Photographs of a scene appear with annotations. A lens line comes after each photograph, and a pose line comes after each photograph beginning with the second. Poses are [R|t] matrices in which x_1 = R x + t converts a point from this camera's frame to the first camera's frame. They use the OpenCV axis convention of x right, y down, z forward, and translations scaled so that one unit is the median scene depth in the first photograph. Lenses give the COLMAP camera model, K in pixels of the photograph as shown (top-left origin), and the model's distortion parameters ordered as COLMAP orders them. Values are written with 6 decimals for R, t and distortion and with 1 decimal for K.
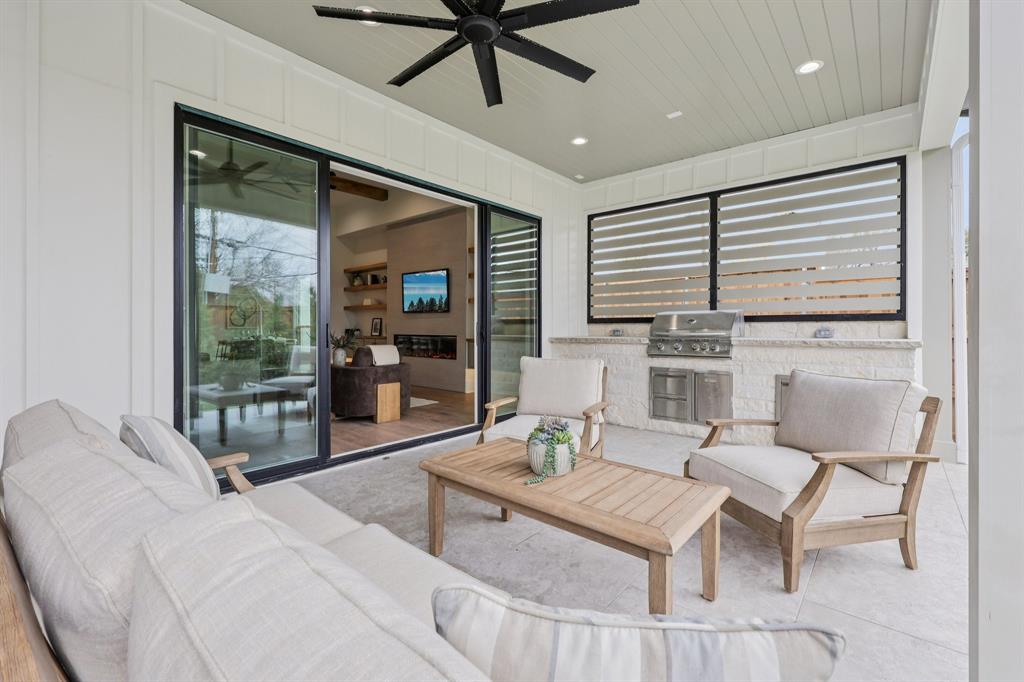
lens RADIAL K [[444.2, 0, 513.6], [0, 444.2, 333.3], [0, 0, 1]] dist [-0.003570, -0.001632]
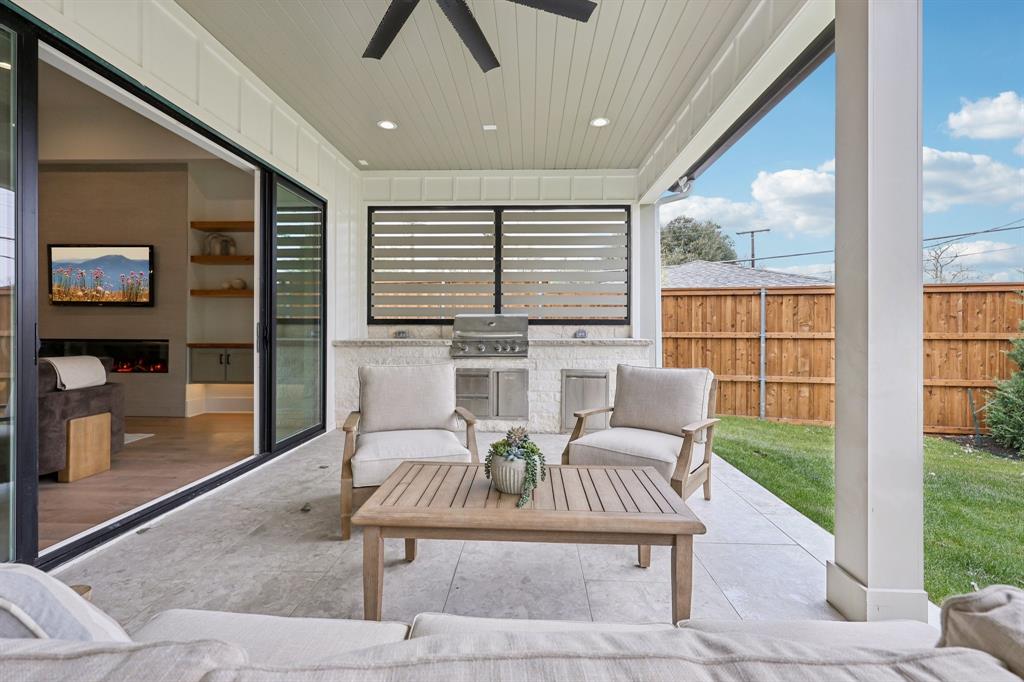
lens RADIAL K [[444.2, 0, 517.4], [0, 444.2, 332.4], [0, 0, 1]] dist [-0.003570, -0.001632]
pose [[0.776503, -0.002329, 0.630109, -0.204710], [0.005113, 0.999984, -0.002605, -0.002896], [-0.630093, 0.005245, 0.776502, 0.117757]]
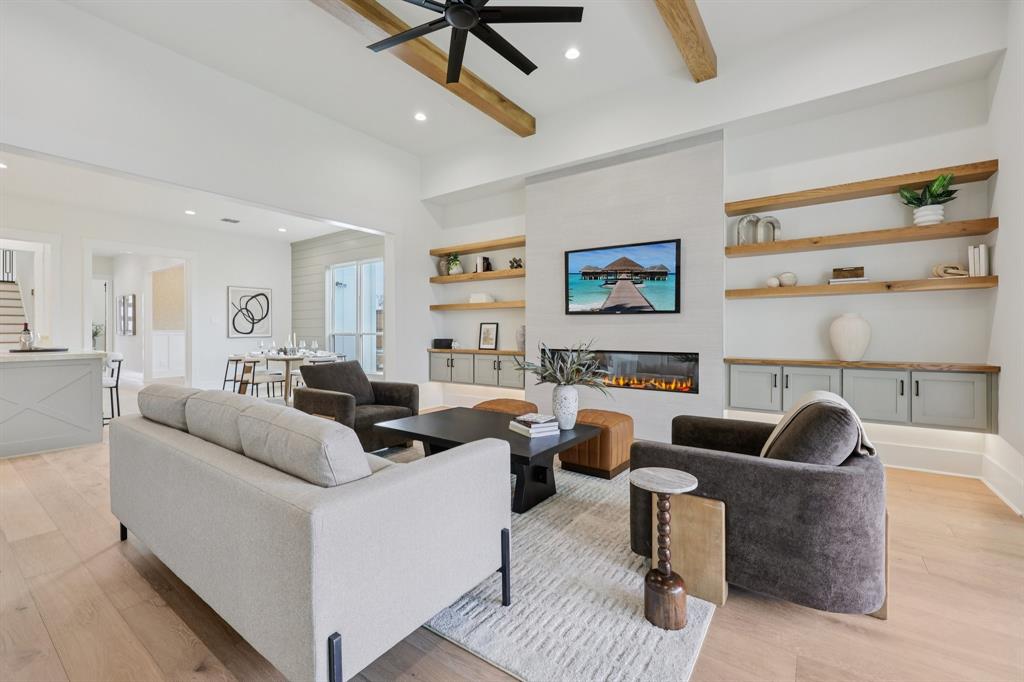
lens RADIAL K [[437.8, 0, 512.8], [0, 437.8, 339.1], [0, 0, 1]] dist [0.003369, 0.000595]
pose [[0.996599, 0.002609, 0.082365, -0.587529], [-0.002599, 0.999997, -0.000224, -0.017114], [-0.082365, 0.000009, 0.996602, 0.615200]]
